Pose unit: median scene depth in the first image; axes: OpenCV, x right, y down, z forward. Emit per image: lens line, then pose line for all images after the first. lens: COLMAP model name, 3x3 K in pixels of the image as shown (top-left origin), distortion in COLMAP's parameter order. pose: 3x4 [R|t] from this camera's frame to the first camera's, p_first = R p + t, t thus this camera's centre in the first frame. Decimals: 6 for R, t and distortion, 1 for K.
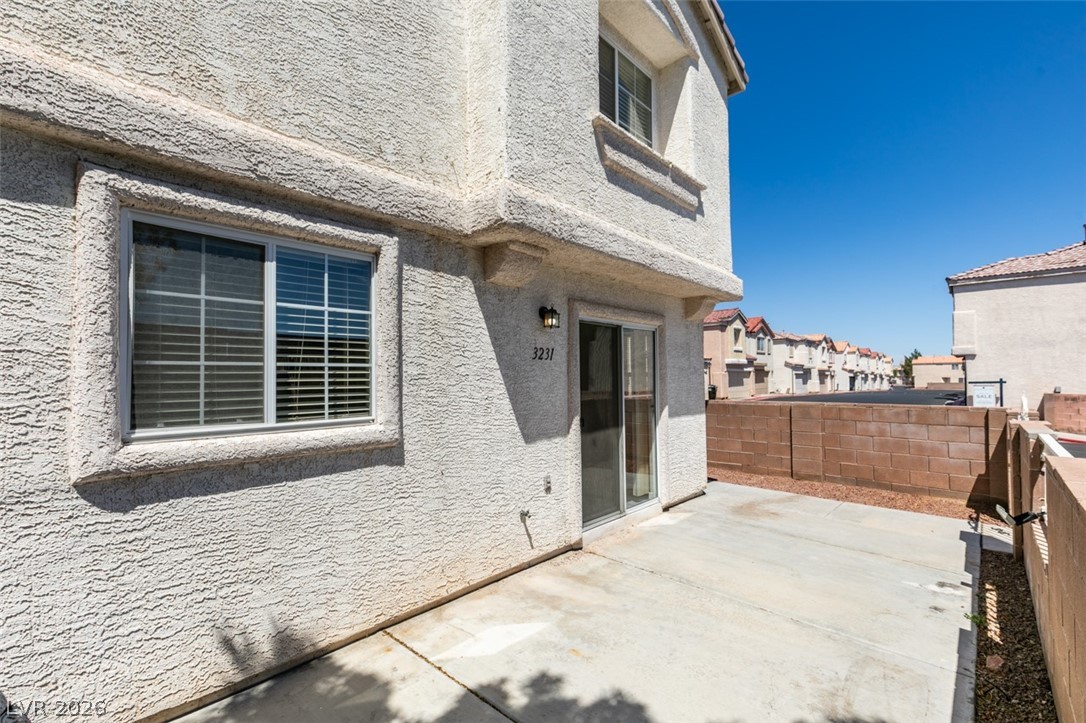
lens RADIAL K [[484.5, 0, 541.1], [0, 484.5, 367.9], [0, 0, 1]] dist [0.003801, -0.001630]
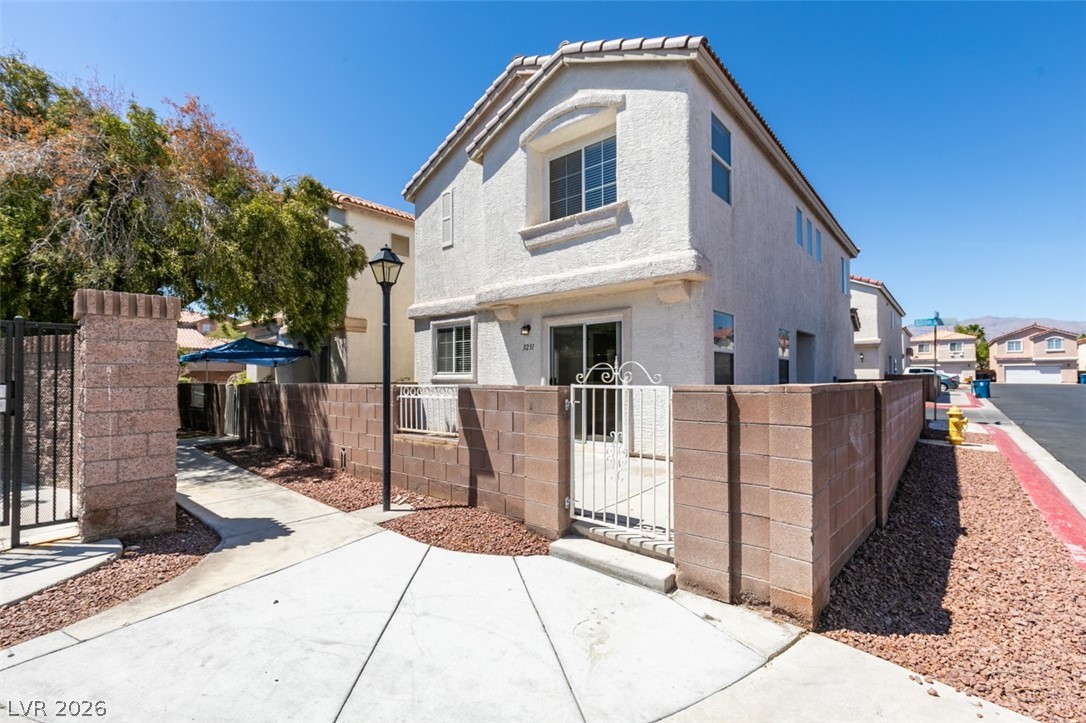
lens RADIAL K [[484.5, 0, 541.1], [0, 484.5, 367.9], [0, 0, 1]] dist [0.003801, -0.001630]
pose [[0.033895, -0.012280, -0.999350, 2.350209], [0.025850, 0.999601, -0.011407, 0.096399], [0.999091, -0.025447, 0.034199, 1.085574]]
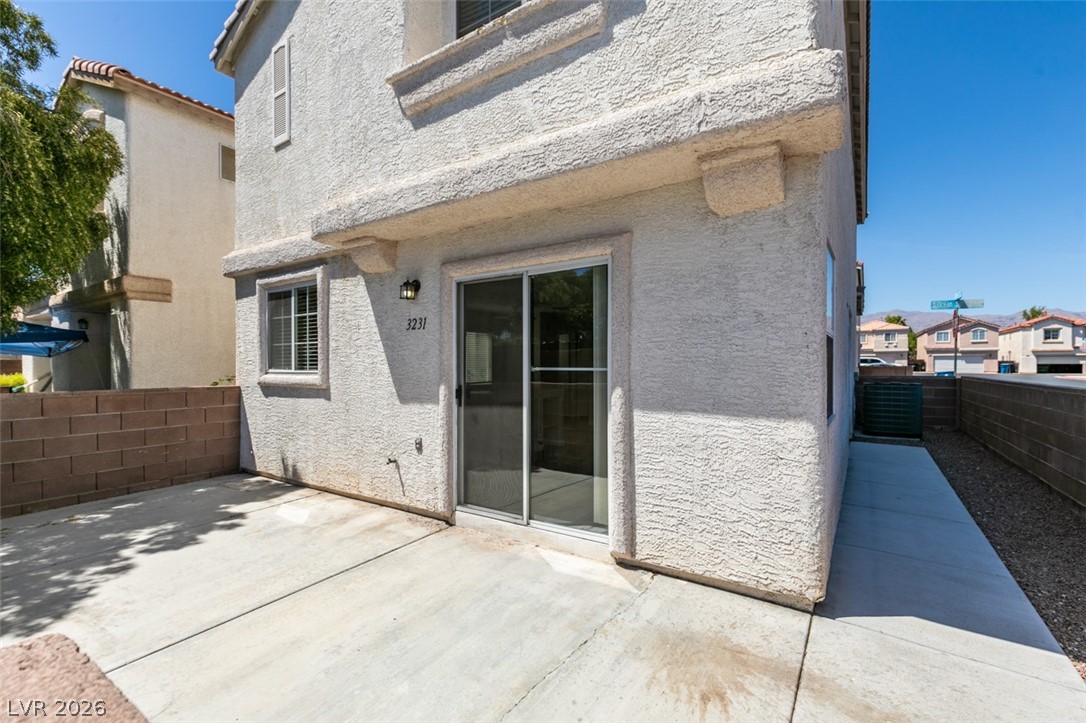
lens RADIAL K [[484.5, 0, 541.1], [0, 484.5, 367.9], [0, 0, 1]] dist [0.003801, -0.001630]
pose [[0.147994, 0.012754, -0.988906, 1.231696], [0.023621, 0.999586, 0.016427, 0.063427], [0.988706, -0.025790, 0.147632, 1.231691]]
